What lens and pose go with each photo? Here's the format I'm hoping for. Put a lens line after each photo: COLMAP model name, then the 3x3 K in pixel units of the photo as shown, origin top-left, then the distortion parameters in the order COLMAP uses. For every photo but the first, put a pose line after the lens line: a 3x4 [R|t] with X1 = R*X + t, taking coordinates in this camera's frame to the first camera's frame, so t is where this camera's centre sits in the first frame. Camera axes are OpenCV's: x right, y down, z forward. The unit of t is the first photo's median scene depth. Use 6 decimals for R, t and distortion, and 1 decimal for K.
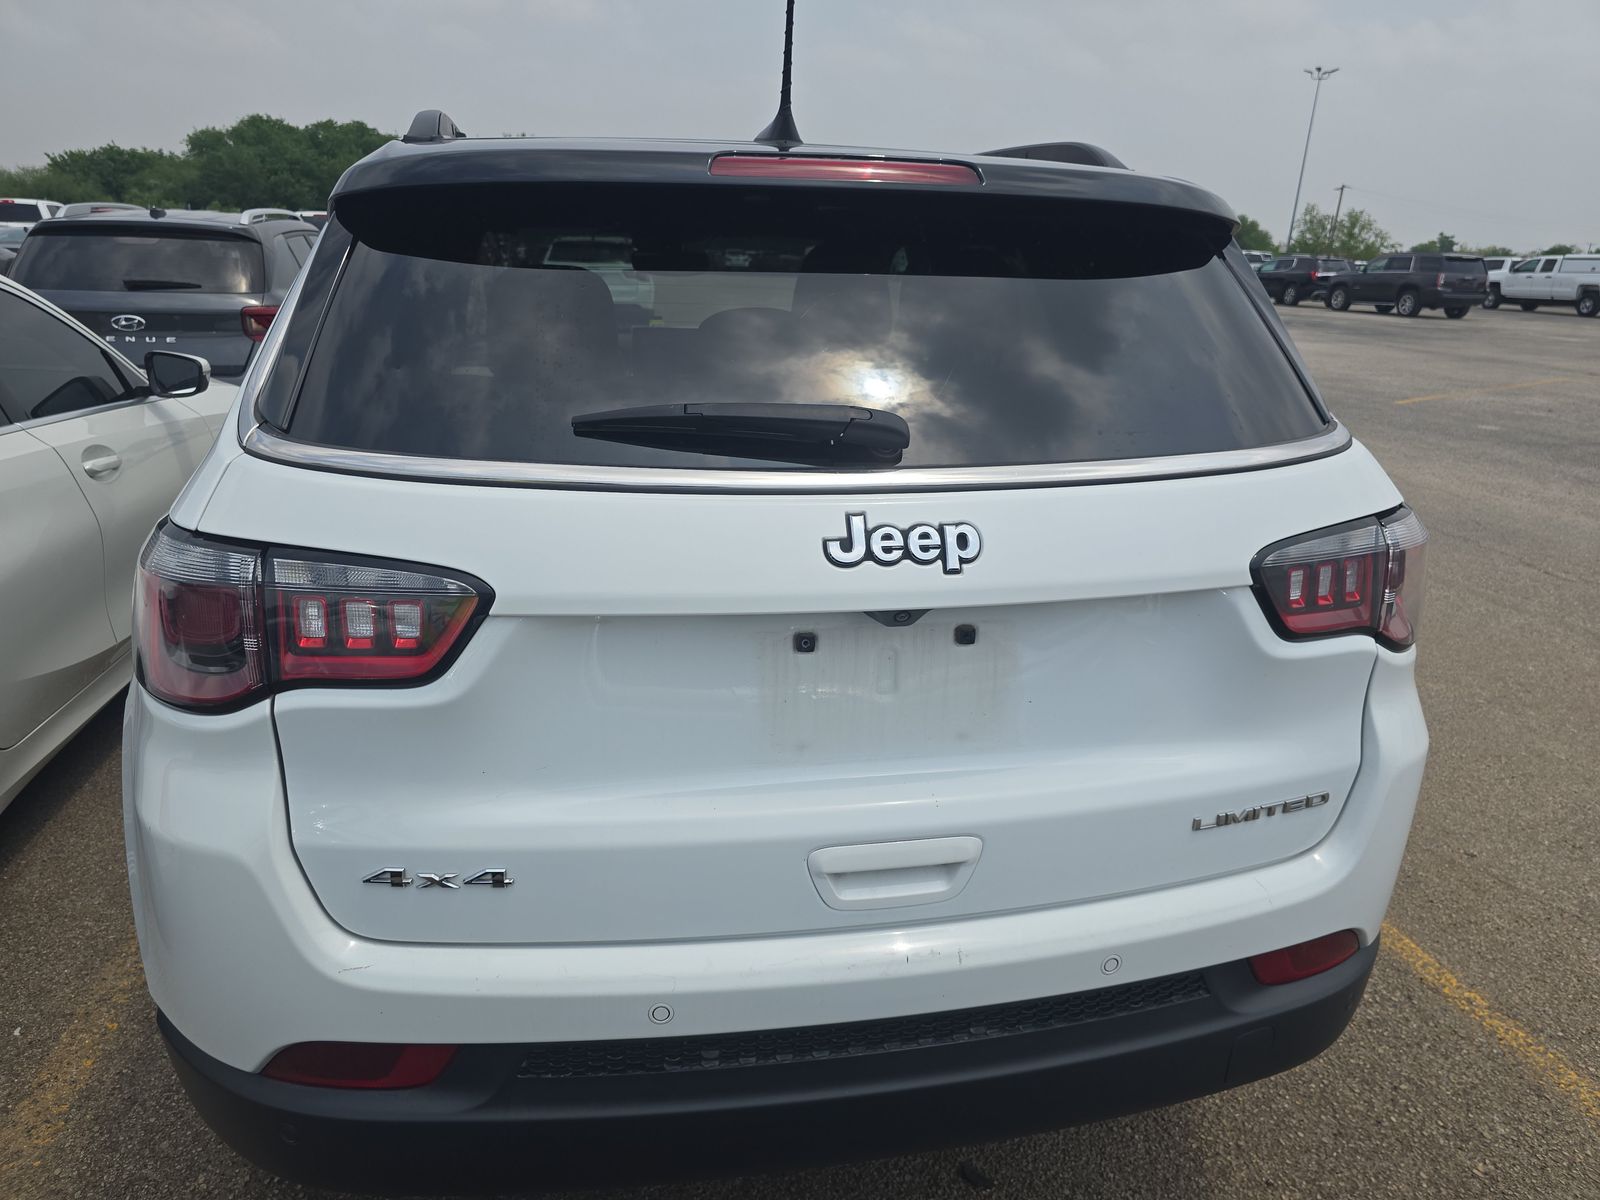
lens RADIAL K [[1082.1, 0, 790.9], [0, 1082.1, 602.8], [0, 0, 1]] dist [0.036594, -0.031659]
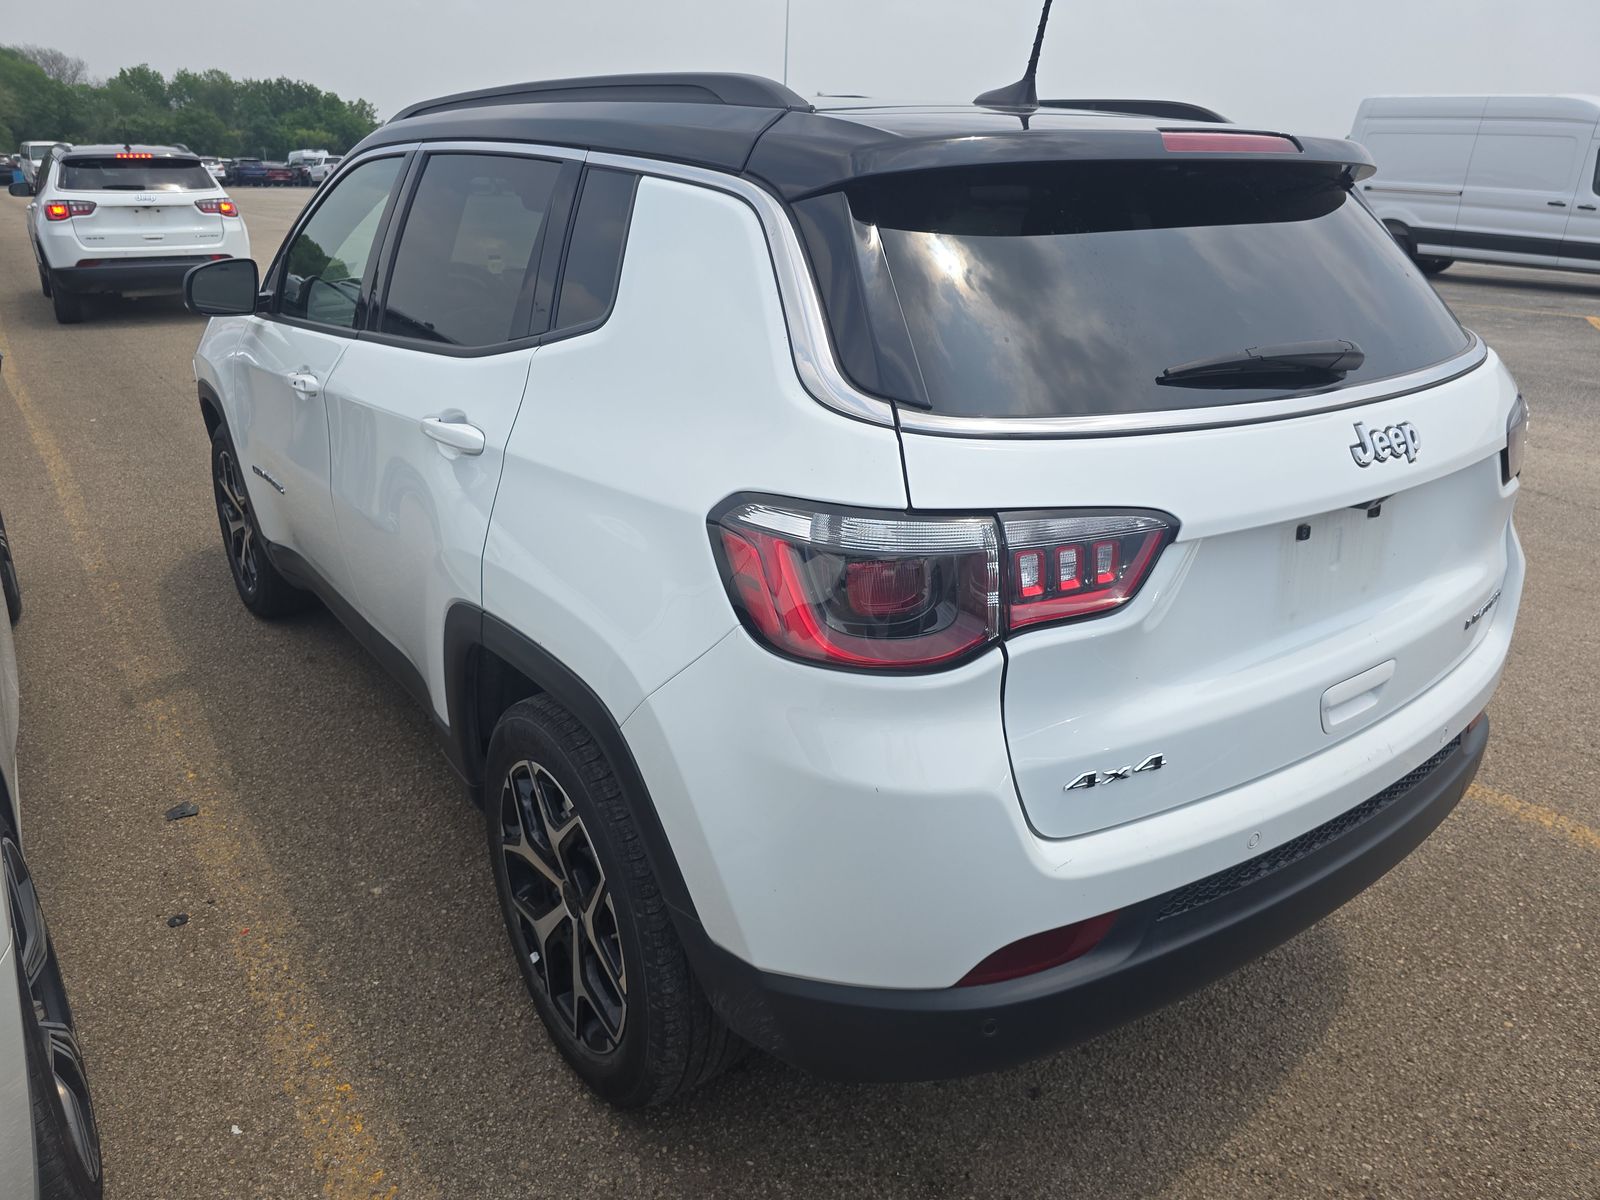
lens RADIAL K [[1082.1, 0, 790.9], [0, 1082.1, 602.8], [0, 0, 1]] dist [0.036594, -0.031659]
pose [[0.907032, -0.166593, 0.386704, -0.570397], [0.137464, 0.985239, 0.102016, -0.051609], [-0.397991, -0.039374, 0.916544, 0.037591]]
